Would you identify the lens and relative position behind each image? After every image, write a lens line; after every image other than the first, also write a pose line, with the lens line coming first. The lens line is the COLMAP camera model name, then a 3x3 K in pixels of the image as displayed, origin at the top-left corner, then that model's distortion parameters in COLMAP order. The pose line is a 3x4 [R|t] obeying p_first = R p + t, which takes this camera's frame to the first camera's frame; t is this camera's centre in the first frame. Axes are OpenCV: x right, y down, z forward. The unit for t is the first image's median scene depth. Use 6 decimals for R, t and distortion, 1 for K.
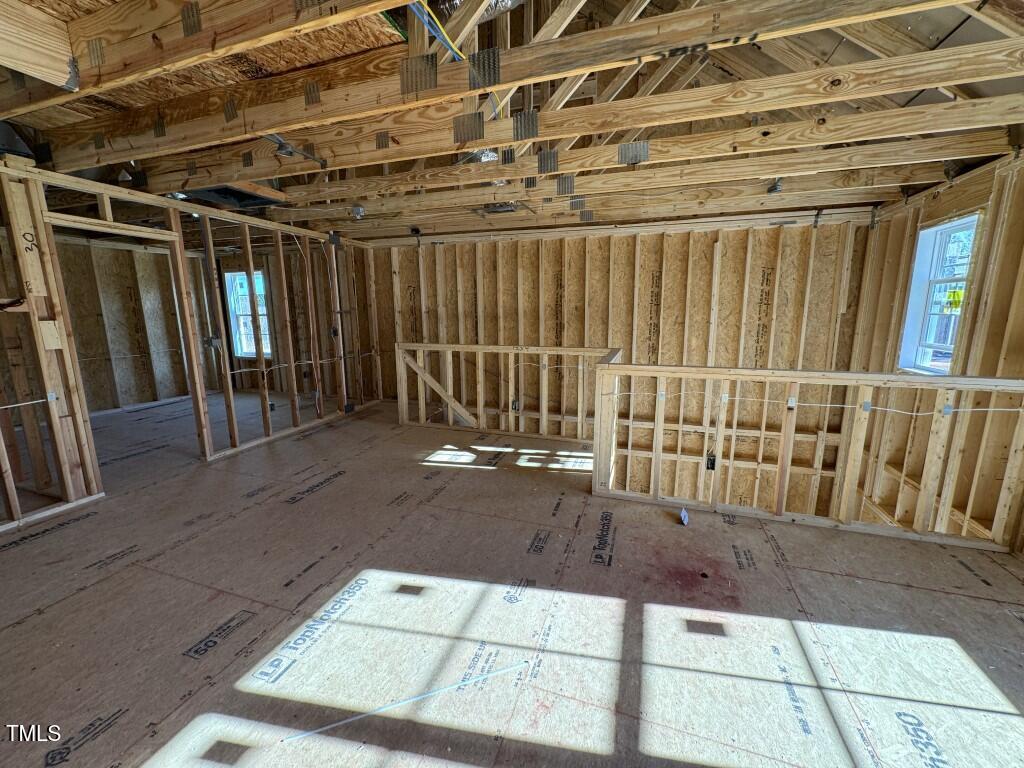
lens RADIAL K [[406.9, 0, 506.5], [0, 406.9, 383.4], [0, 0, 1]] dist [-0.001821, 0.000239]
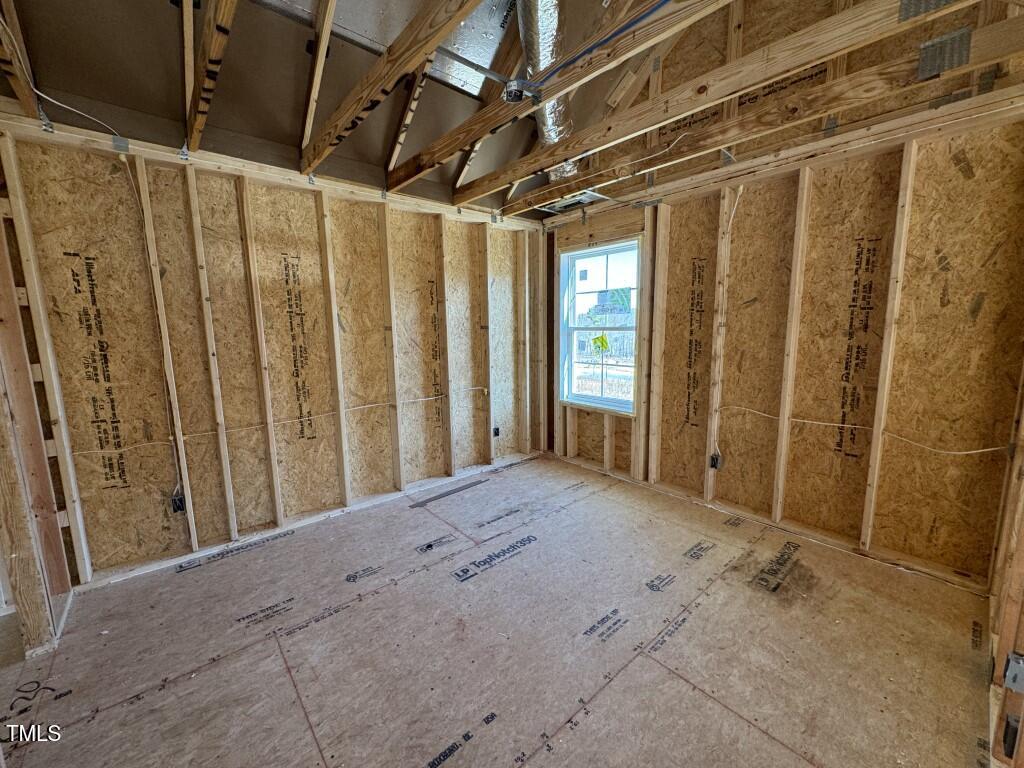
lens RADIAL K [[406.9, 0, 518.0], [0, 406.9, 381.4], [0, 0, 1]] dist [-0.001821, 0.000239]
pose [[0.877800, 0.063869, -0.474751, -0.526459], [-0.080734, 0.996620, -0.015198, -0.093441], [0.472175, 0.051670, 0.879989, 0.546075]]
